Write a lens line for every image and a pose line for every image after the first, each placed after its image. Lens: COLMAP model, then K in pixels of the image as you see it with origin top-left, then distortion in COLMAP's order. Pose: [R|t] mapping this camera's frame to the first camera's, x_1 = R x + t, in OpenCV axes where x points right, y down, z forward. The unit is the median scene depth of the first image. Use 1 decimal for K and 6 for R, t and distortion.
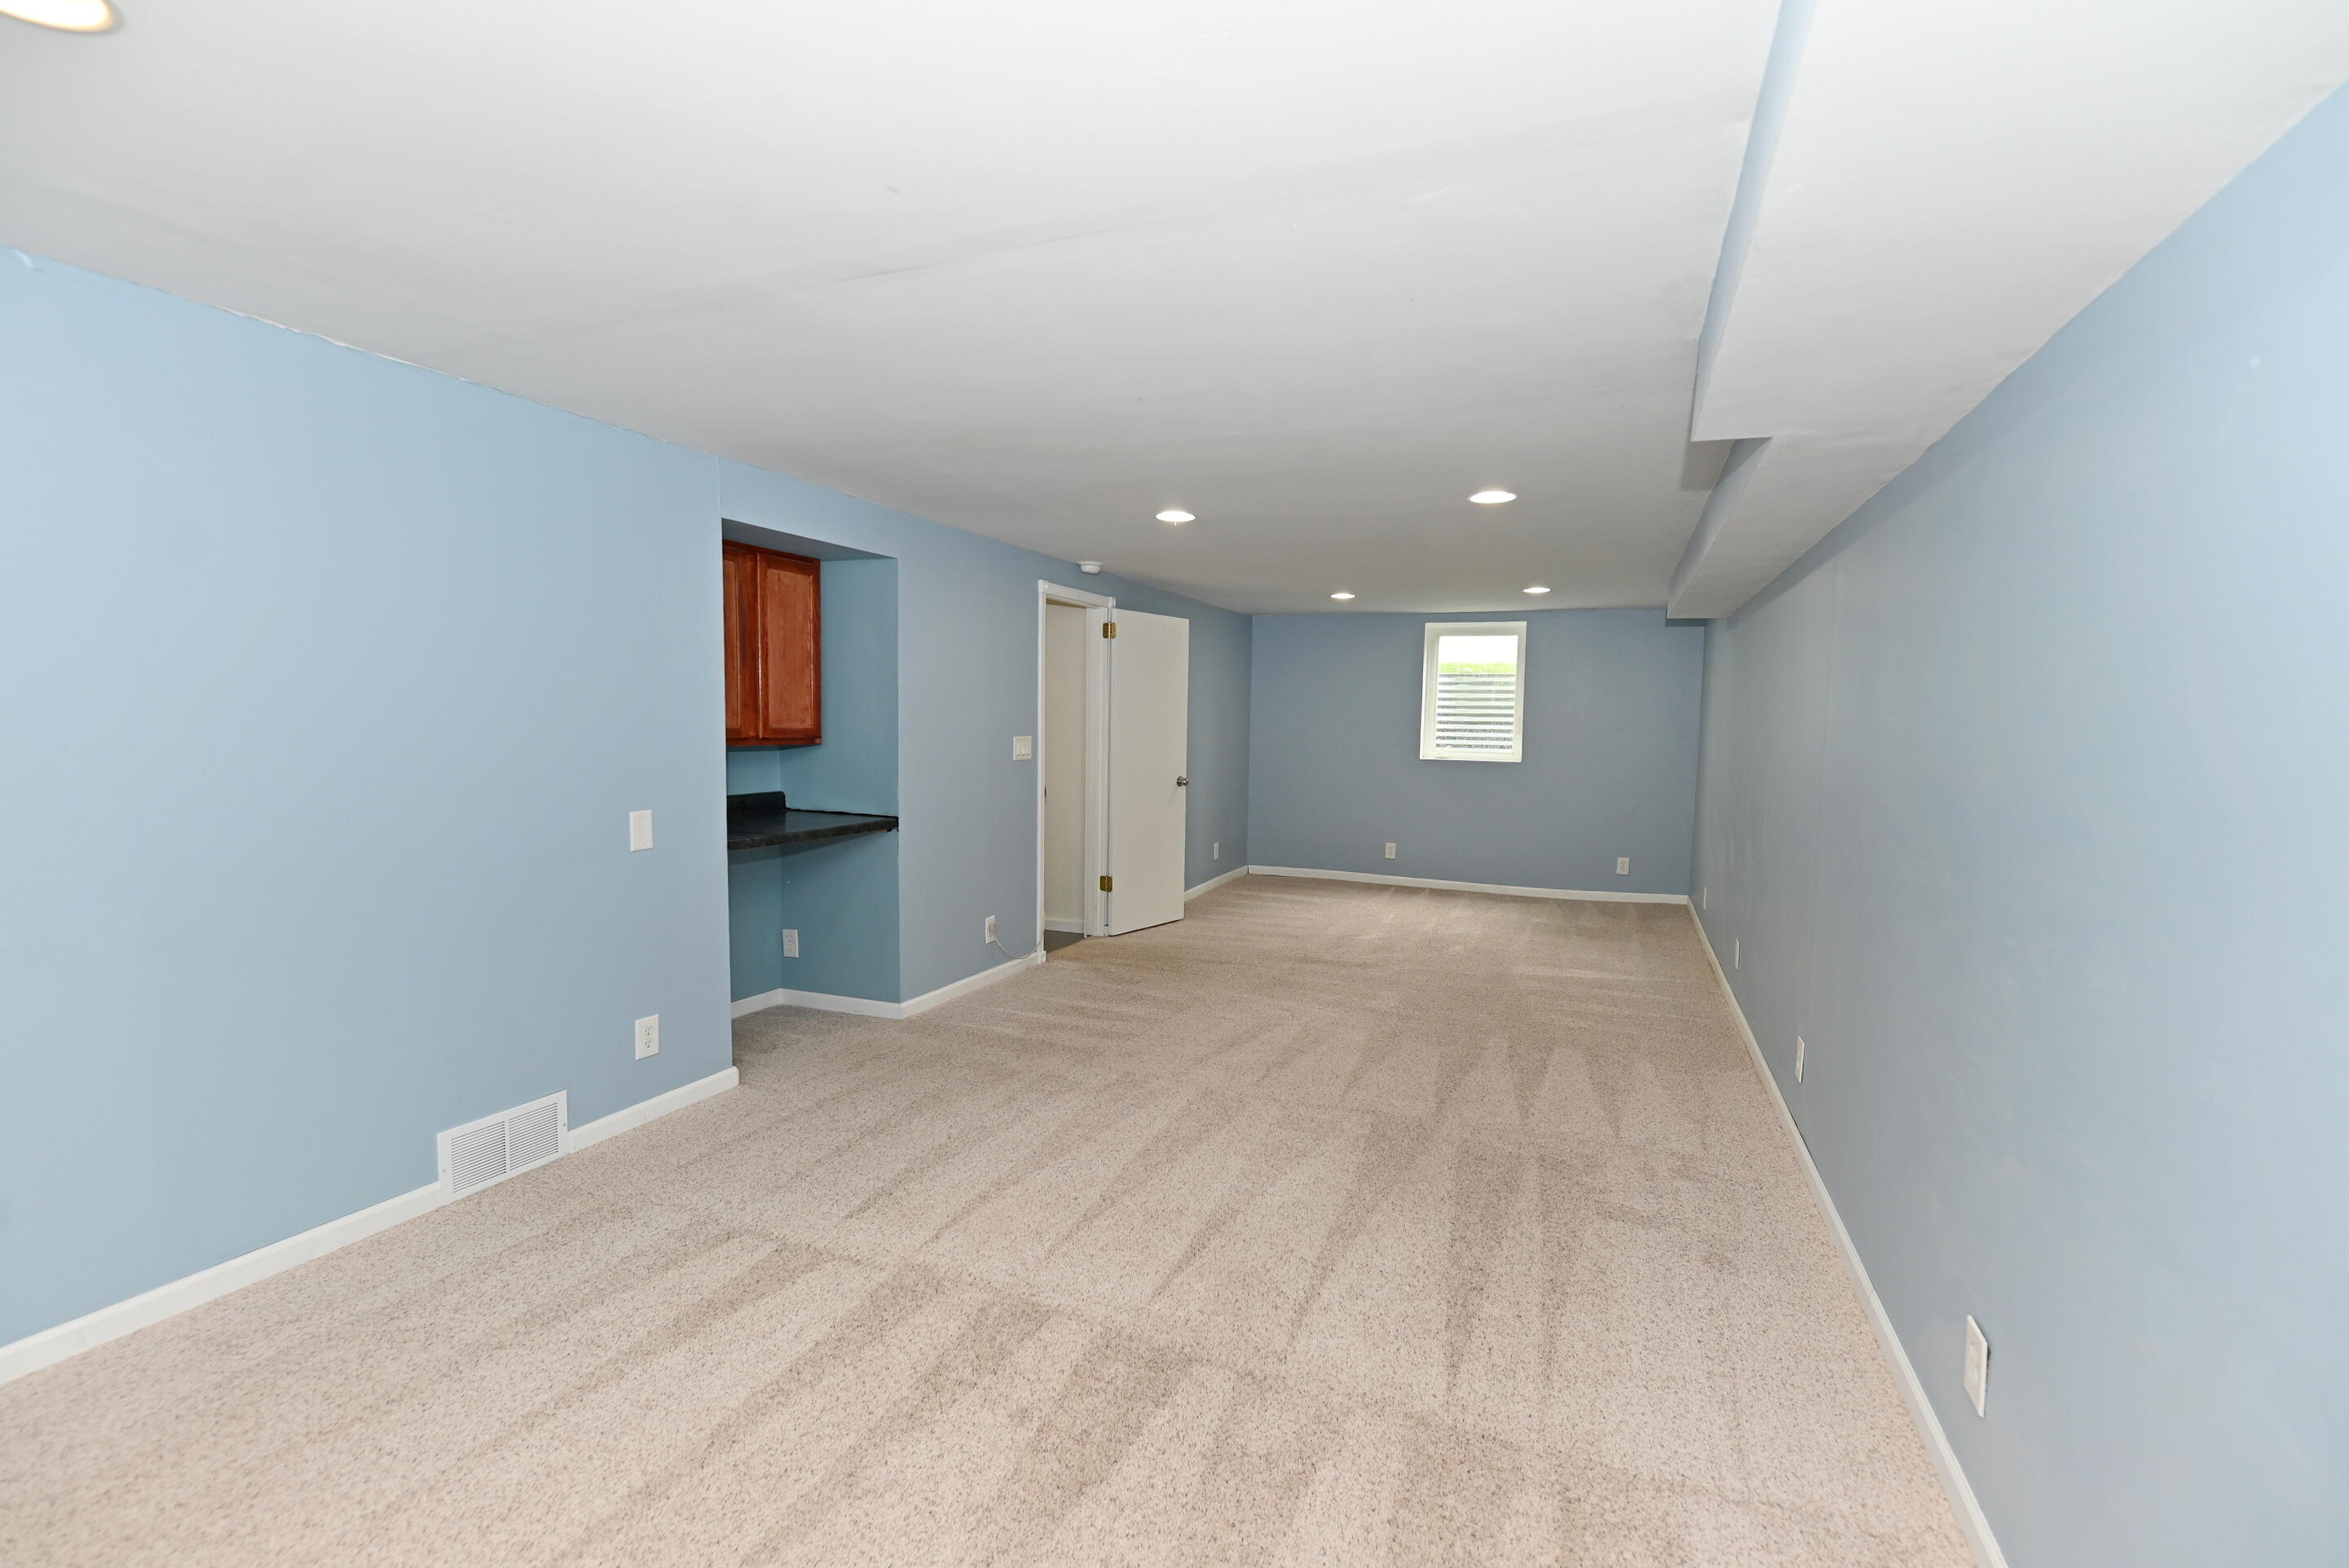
lens RADIAL K [[981.1, 0, 1187.8], [0, 981.1, 795.6], [0, 0, 1]] dist [-0.002890, -0.001072]
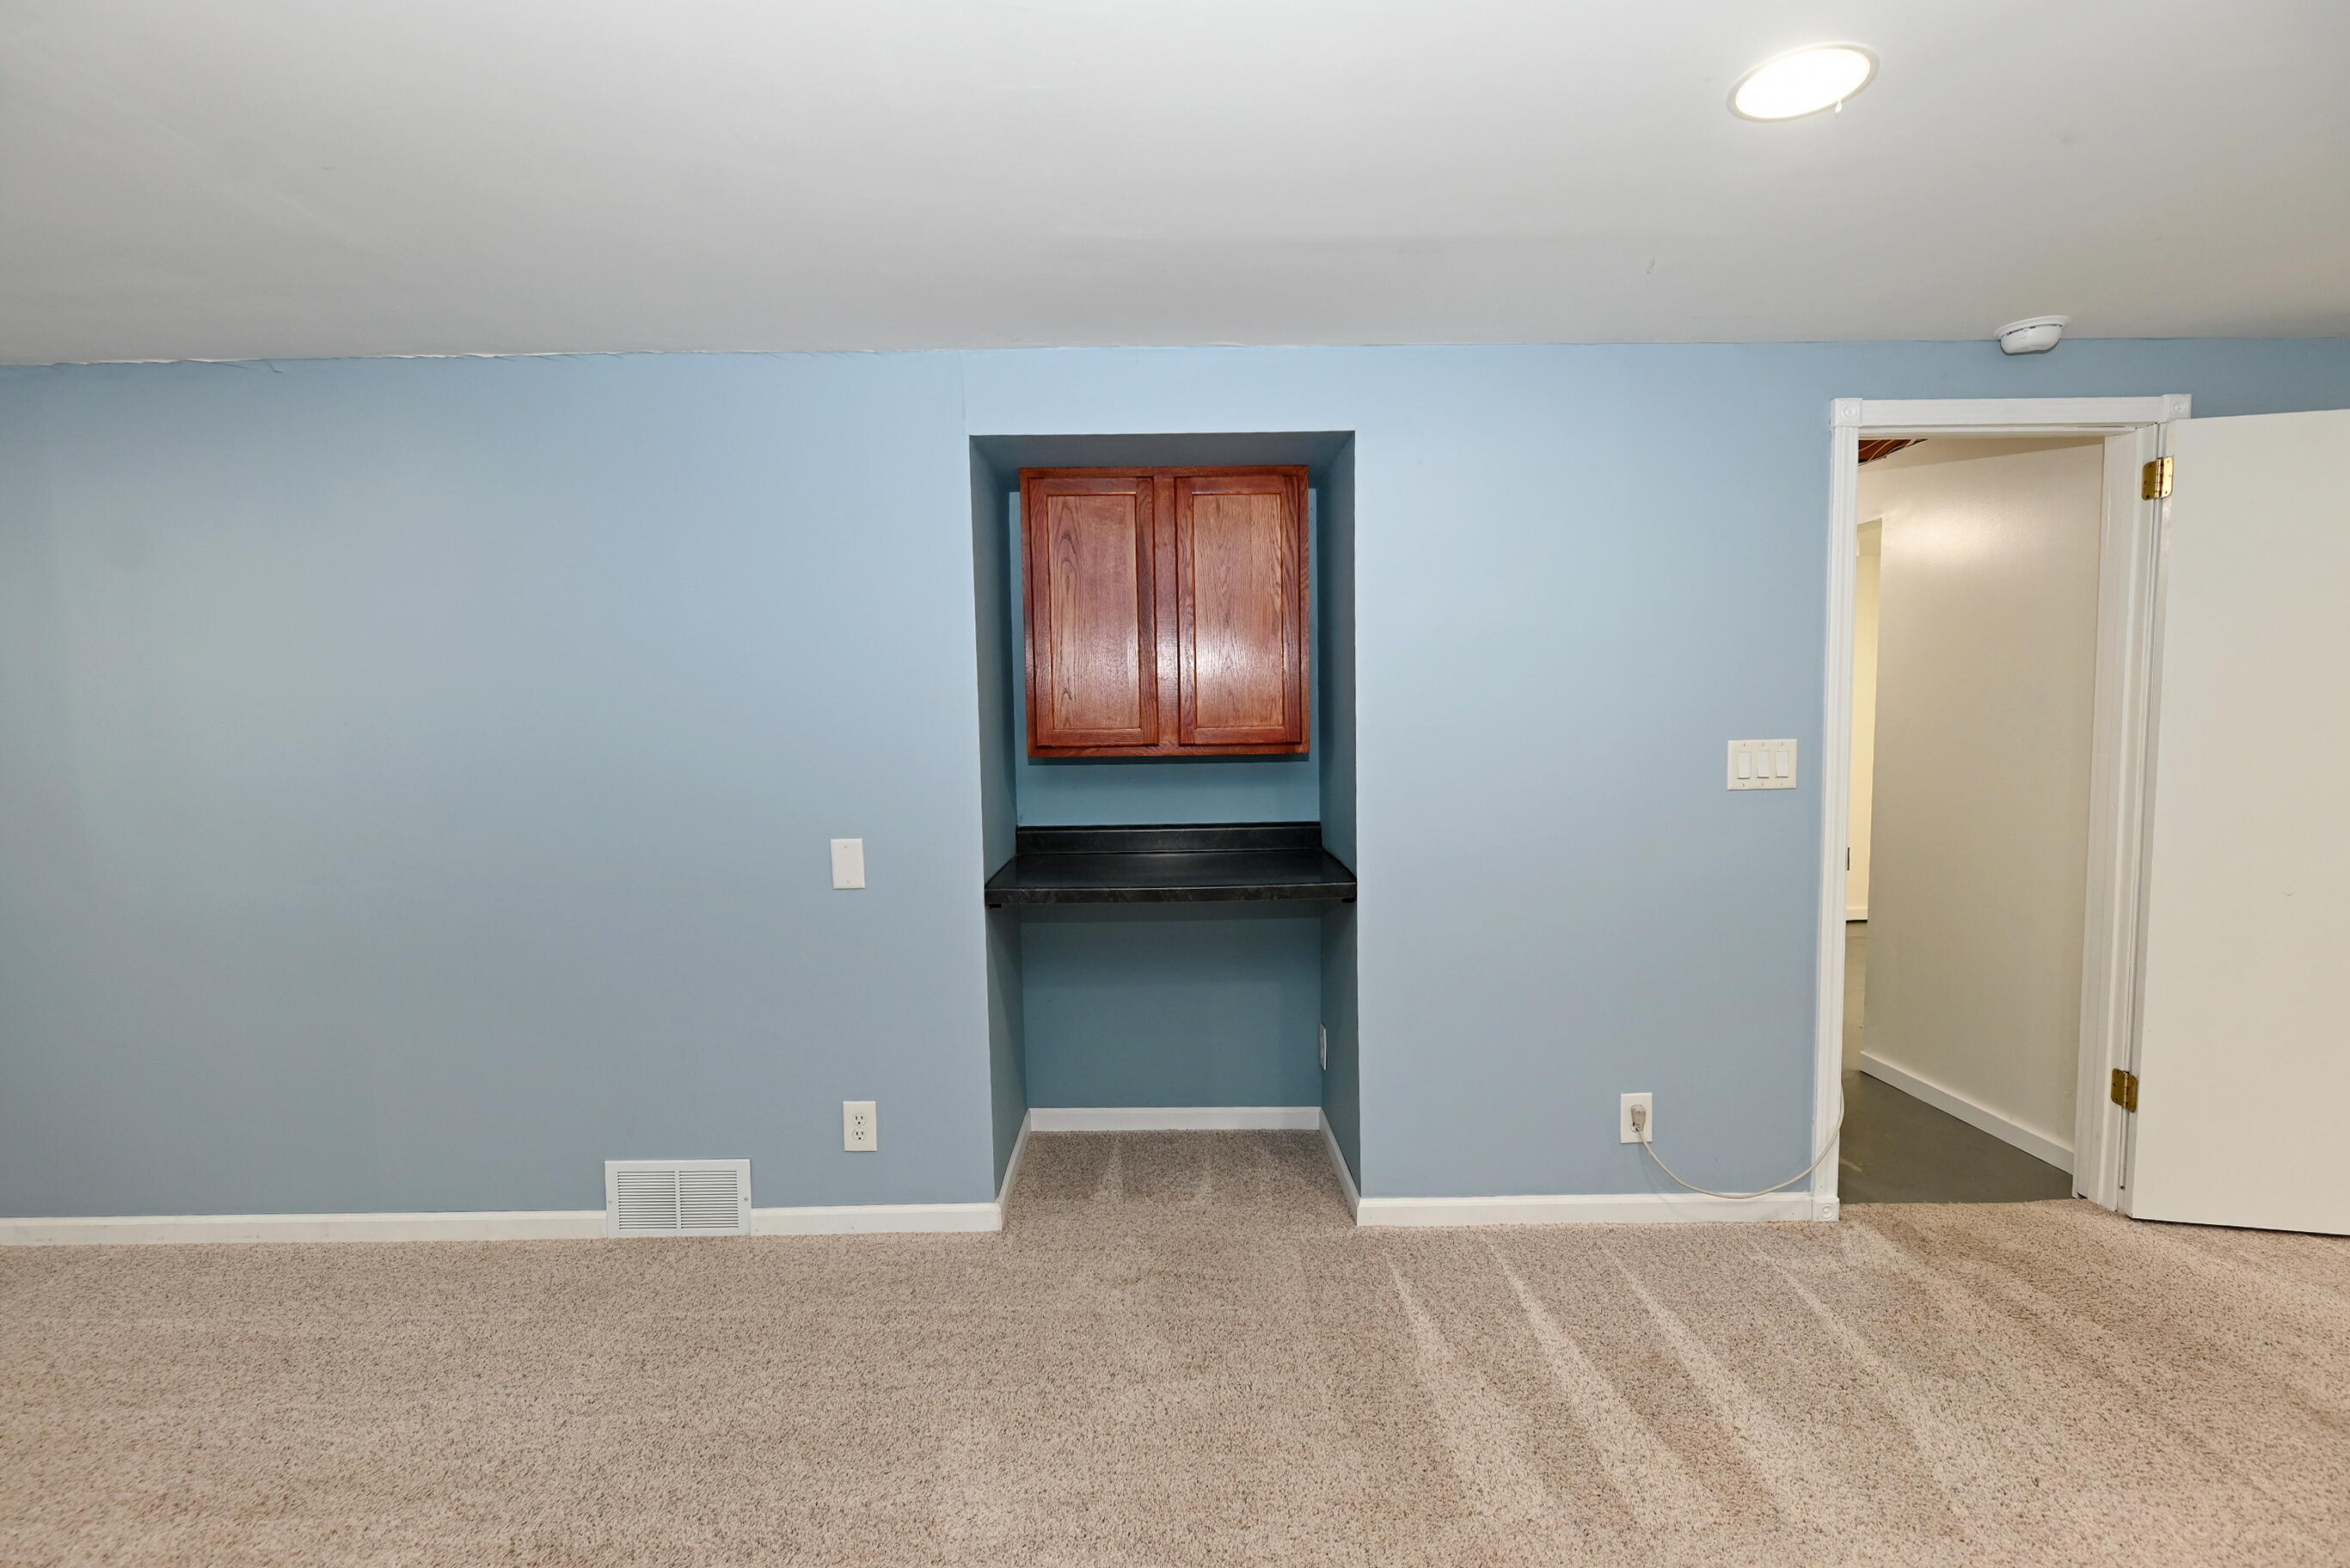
lens RADIAL K [[1041.6, 0, 1179.6], [0, 1041.6, 795.8], [0, 0, 1]] dist [0.001617, -0.004826]
pose [[0.405447, 0.039804, -0.913252, 0.234280], [-0.050229, 0.998512, 0.021220, -0.037006], [0.912738, 0.037268, 0.406843, 0.685751]]
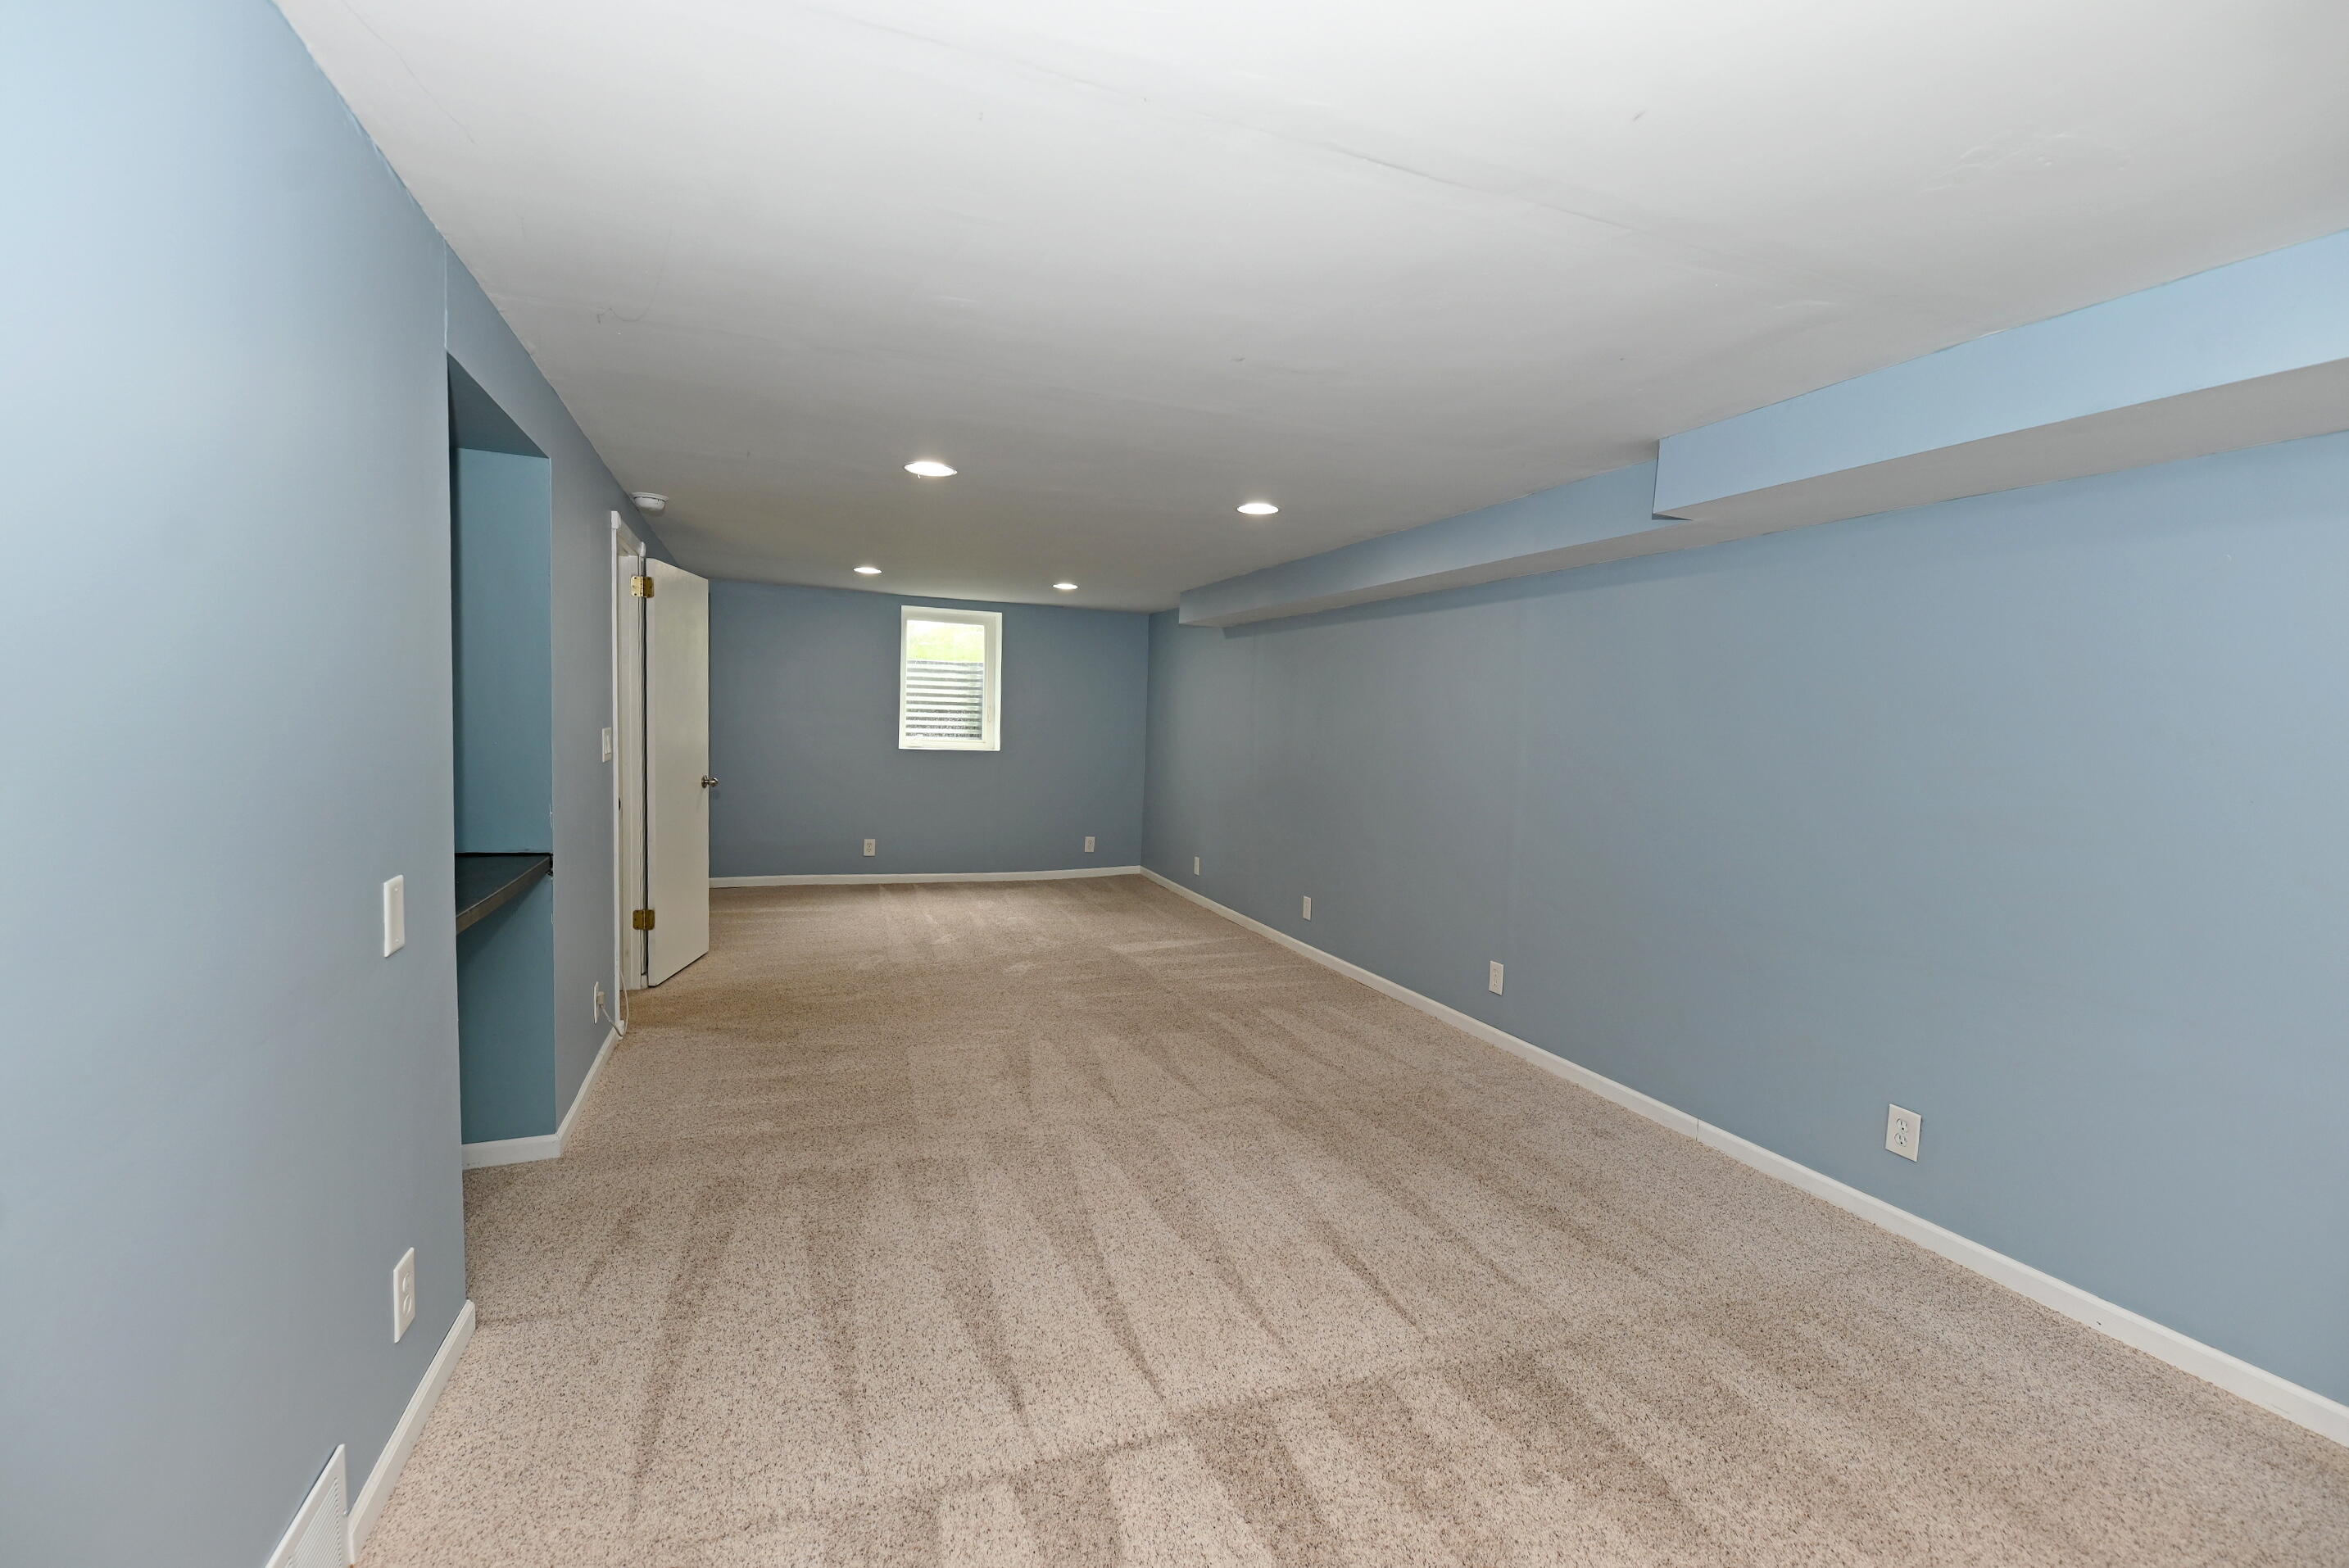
lens RADIAL K [[995.7, 0, 1162.0], [0, 995.7, 793.6], [0, 0, 1]] dist [-0.002901, -0.000525]
pose [[0.738304, -0.043429, 0.673068, -0.462693], [0.033976, 0.999053, 0.027194, -0.023538], [-0.673612, 0.002791, 0.739080, 0.241279]]
